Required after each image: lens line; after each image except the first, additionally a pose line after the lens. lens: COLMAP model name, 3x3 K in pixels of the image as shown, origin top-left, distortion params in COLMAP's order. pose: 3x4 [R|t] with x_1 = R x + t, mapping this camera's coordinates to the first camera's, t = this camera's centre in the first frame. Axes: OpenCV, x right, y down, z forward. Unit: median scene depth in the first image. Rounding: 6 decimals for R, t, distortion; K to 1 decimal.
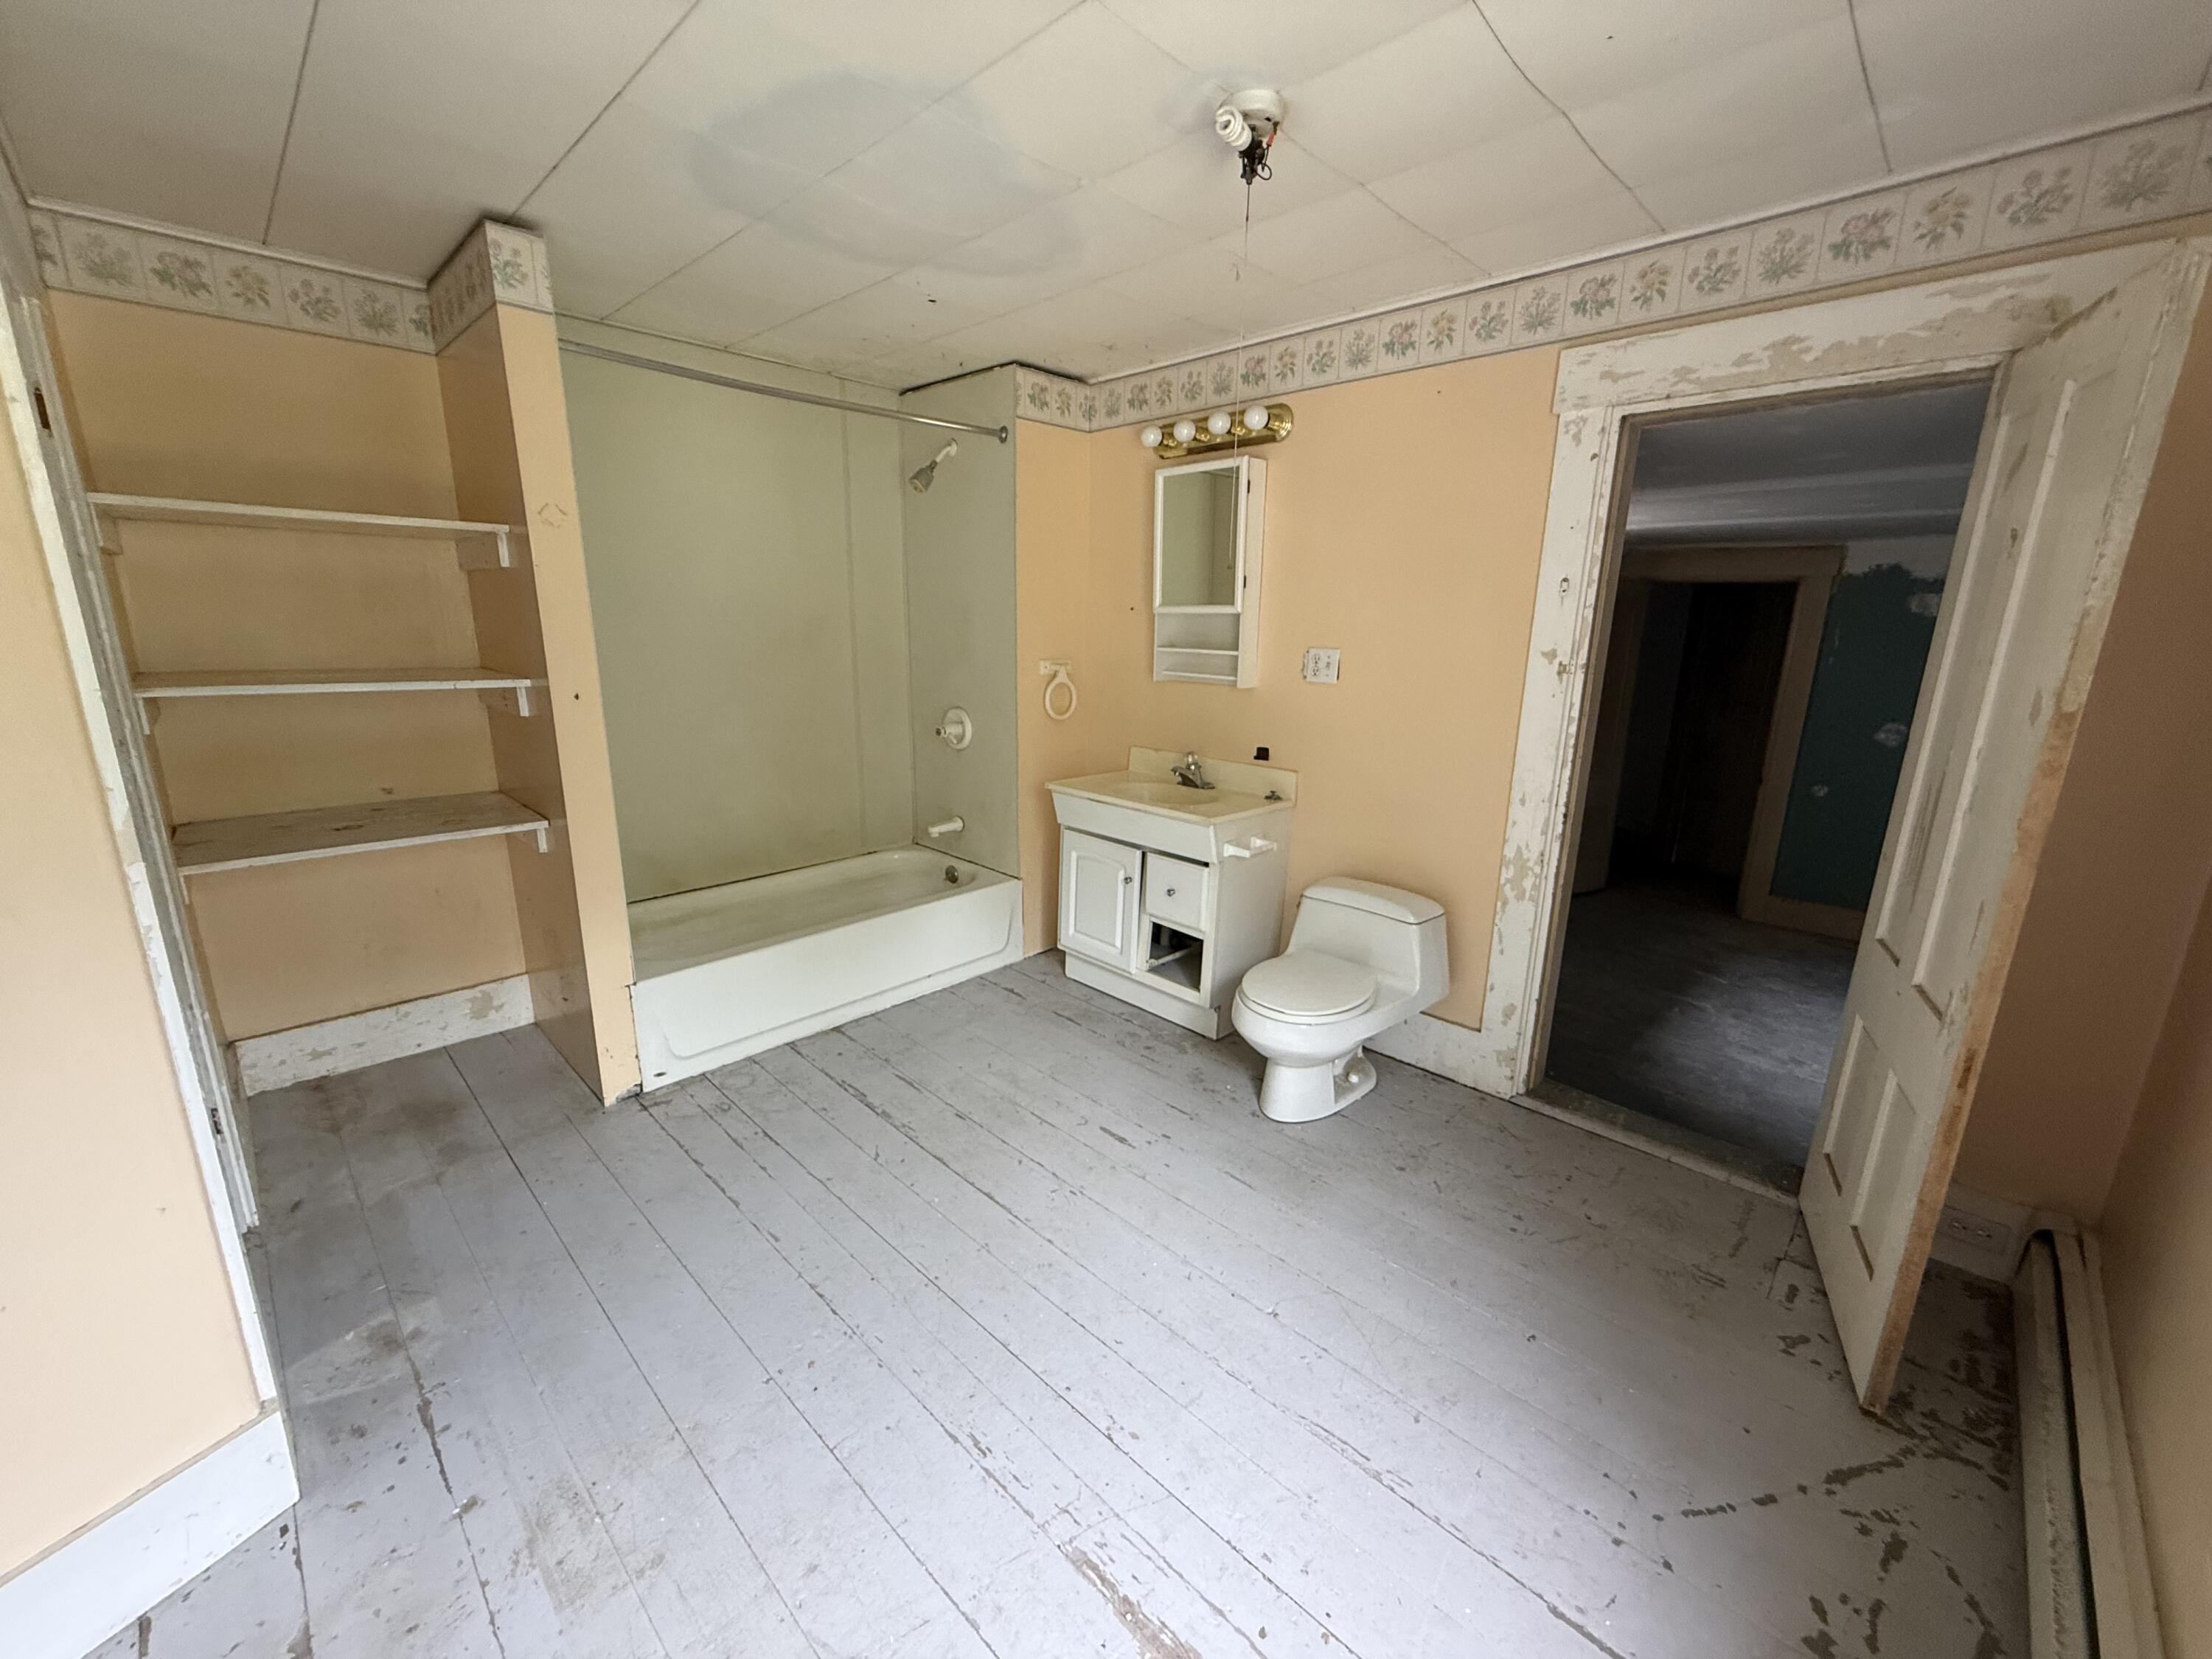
lens RADIAL K [[877.4, 0, 1103.7], [0, 877.4, 831.7], [0, 0, 1]] dist [-0.001751, 0.000749]
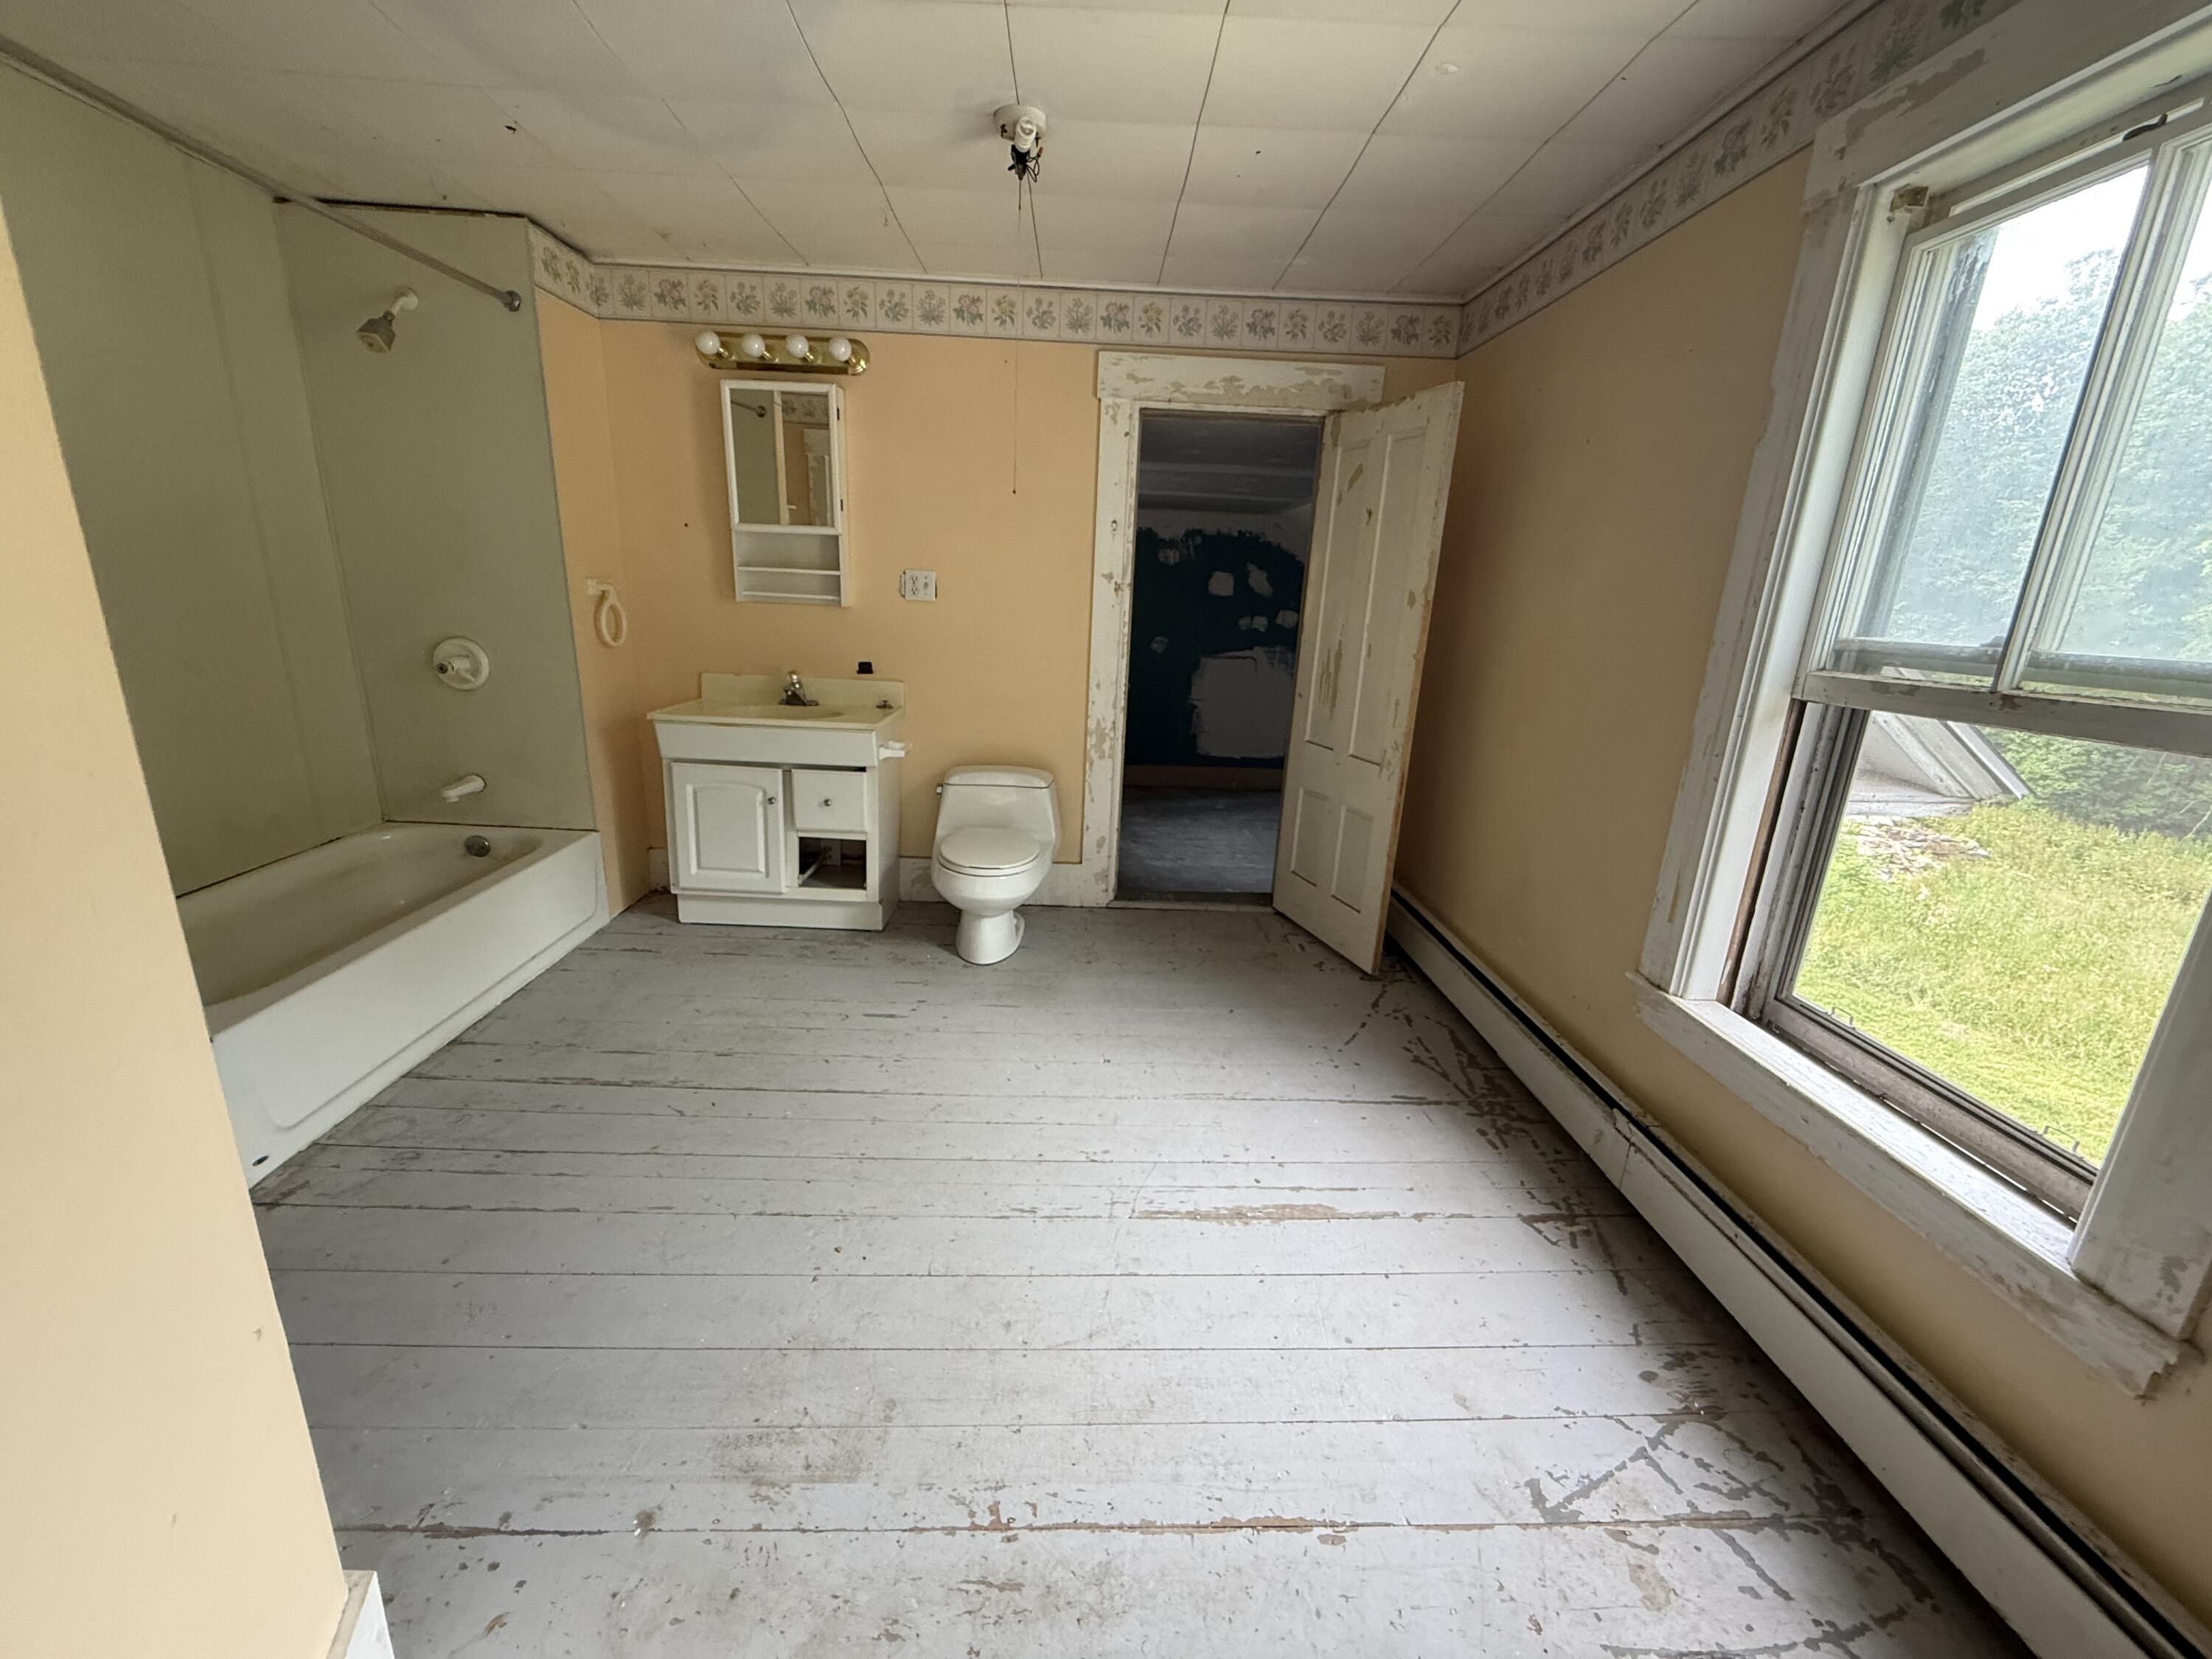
lens RADIAL K [[877.4, 0, 1096.1], [0, 877.4, 832.2], [0, 0, 1]] dist [-0.001751, 0.000749]
pose [[0.697951, -0.178718, 0.693487, -0.456997], [0.137150, 0.983793, 0.115500, 0.028196], [-0.702890, 0.014499, 0.711151, 0.027235]]
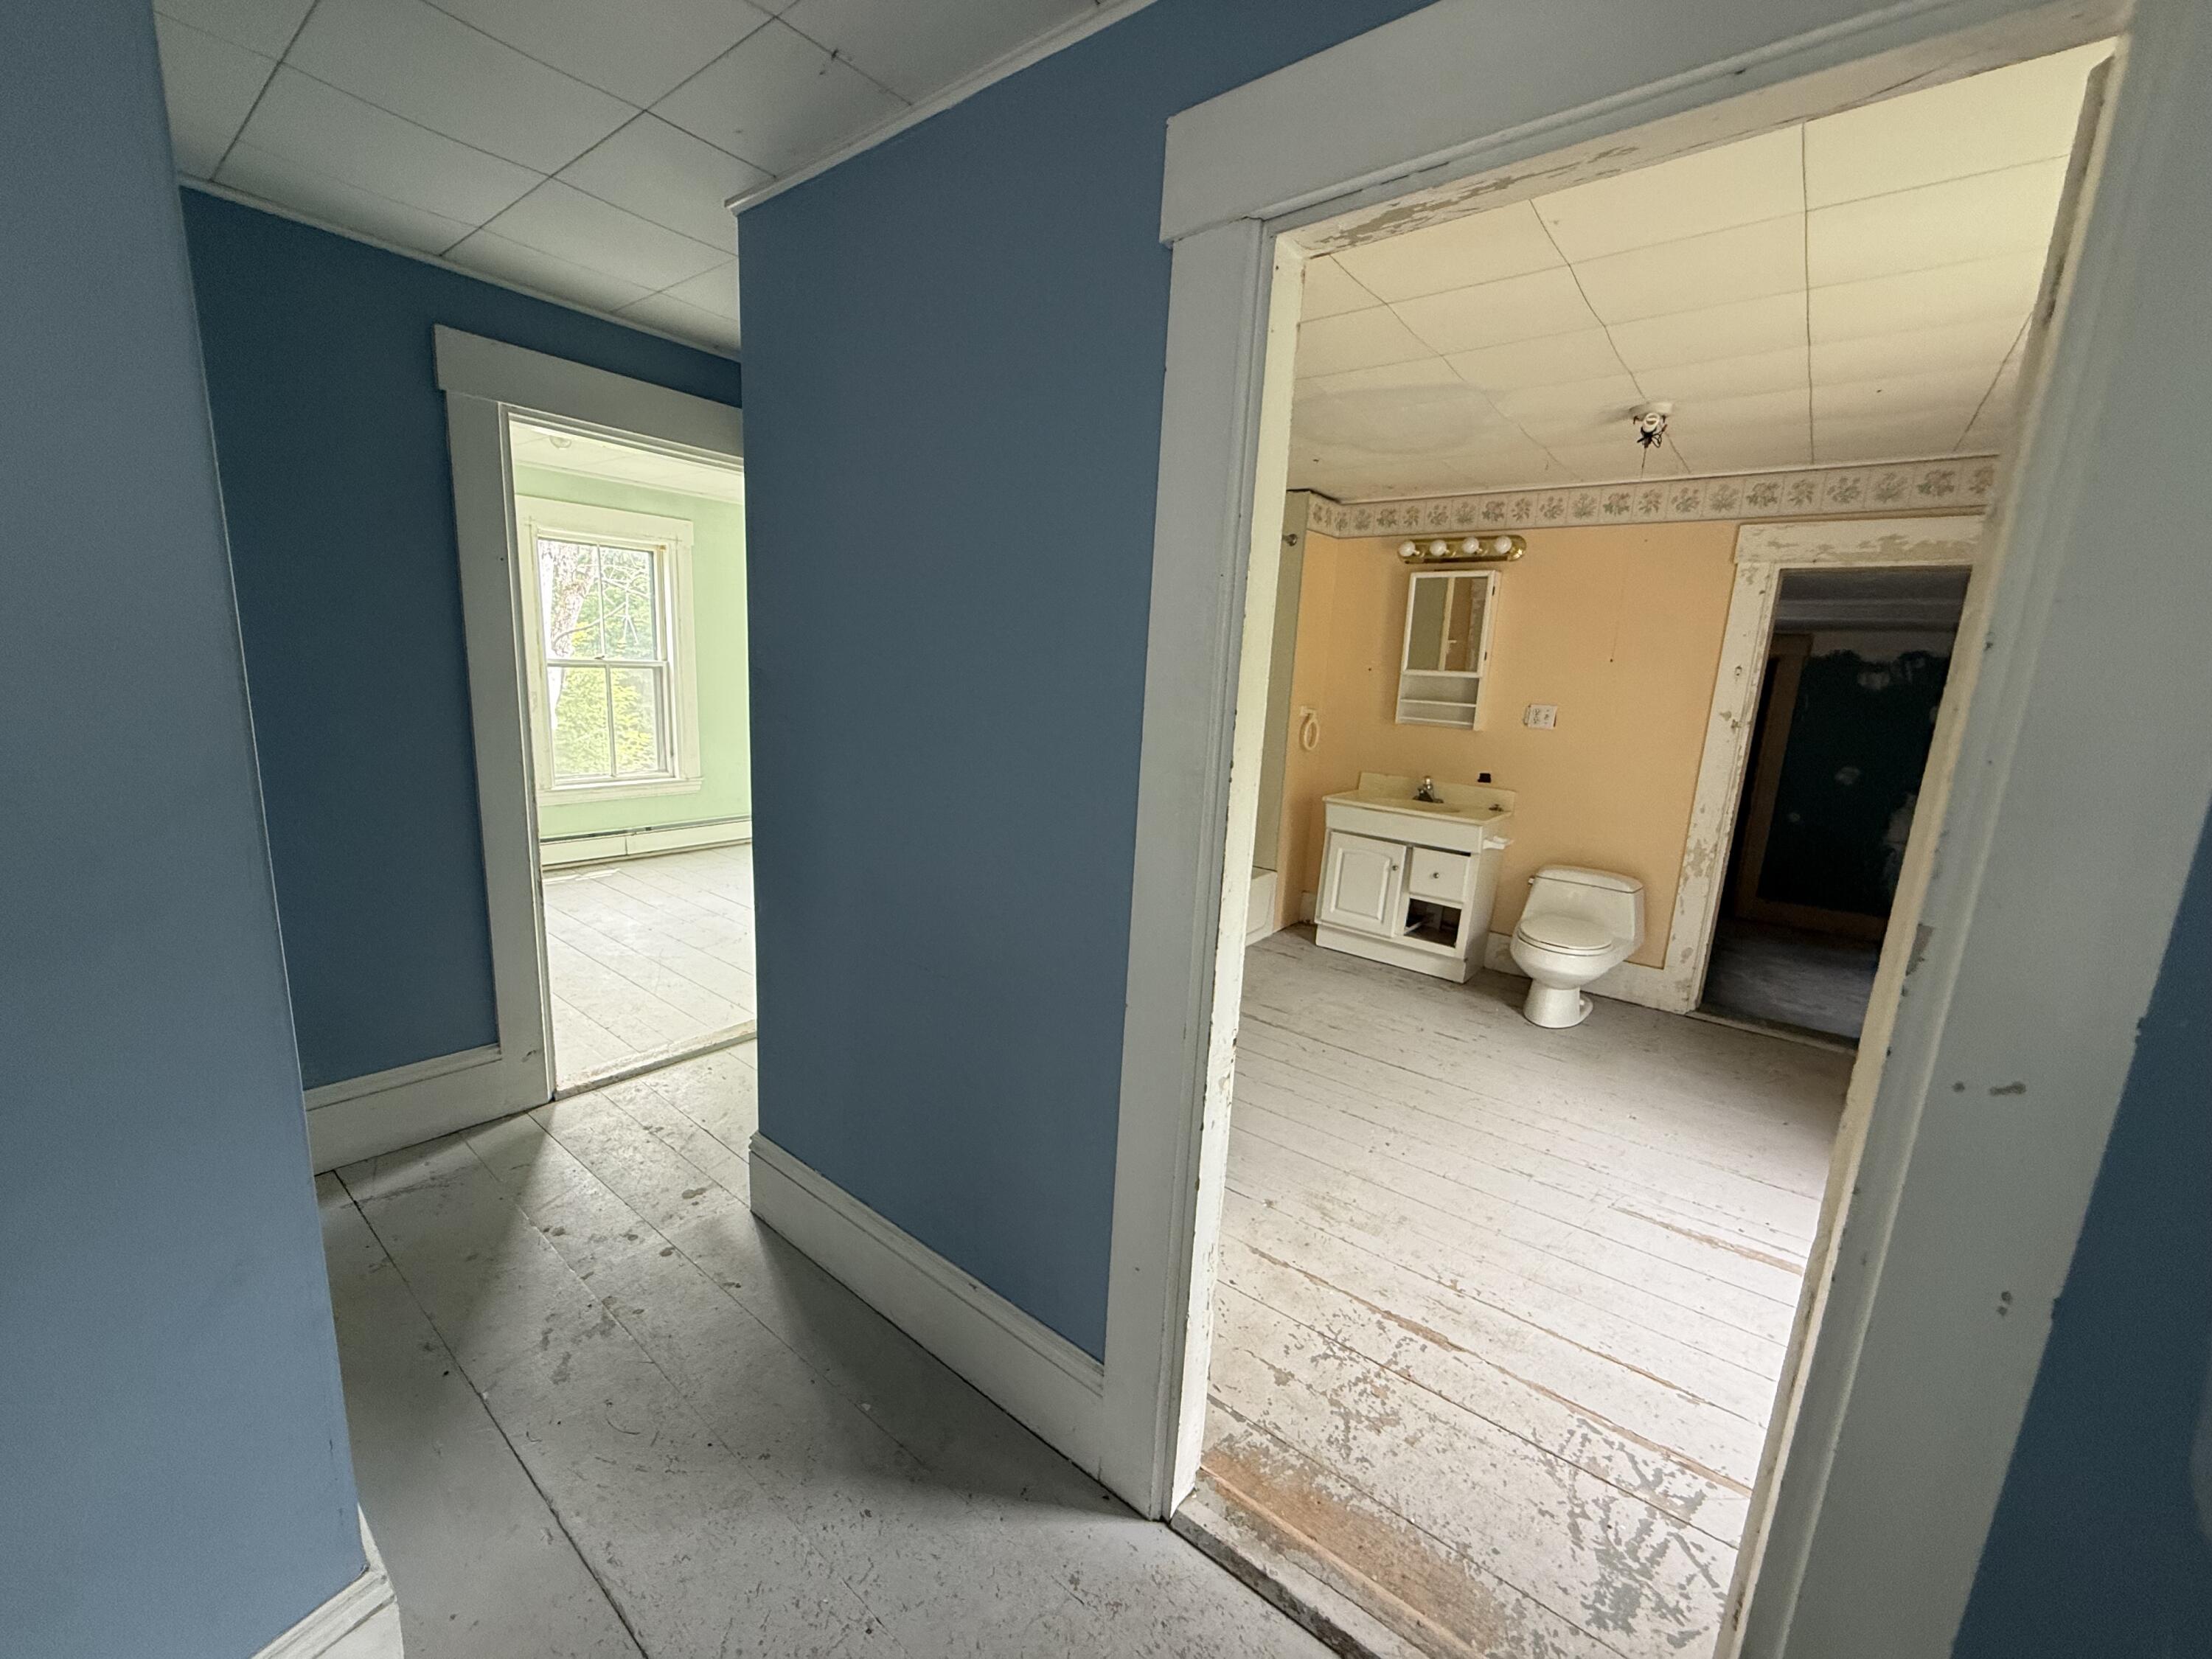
lens RADIAL K [[877.4, 0, 1102.0], [0, 877.4, 832.9], [0, 0, 1]] dist [-0.001751, 0.000749]
pose [[0.994229, 0.012244, 0.106579, -0.630848], [-0.008191, 0.999229, -0.038384, 0.062467], [-0.106967, 0.037289, 0.993563, -0.345388]]
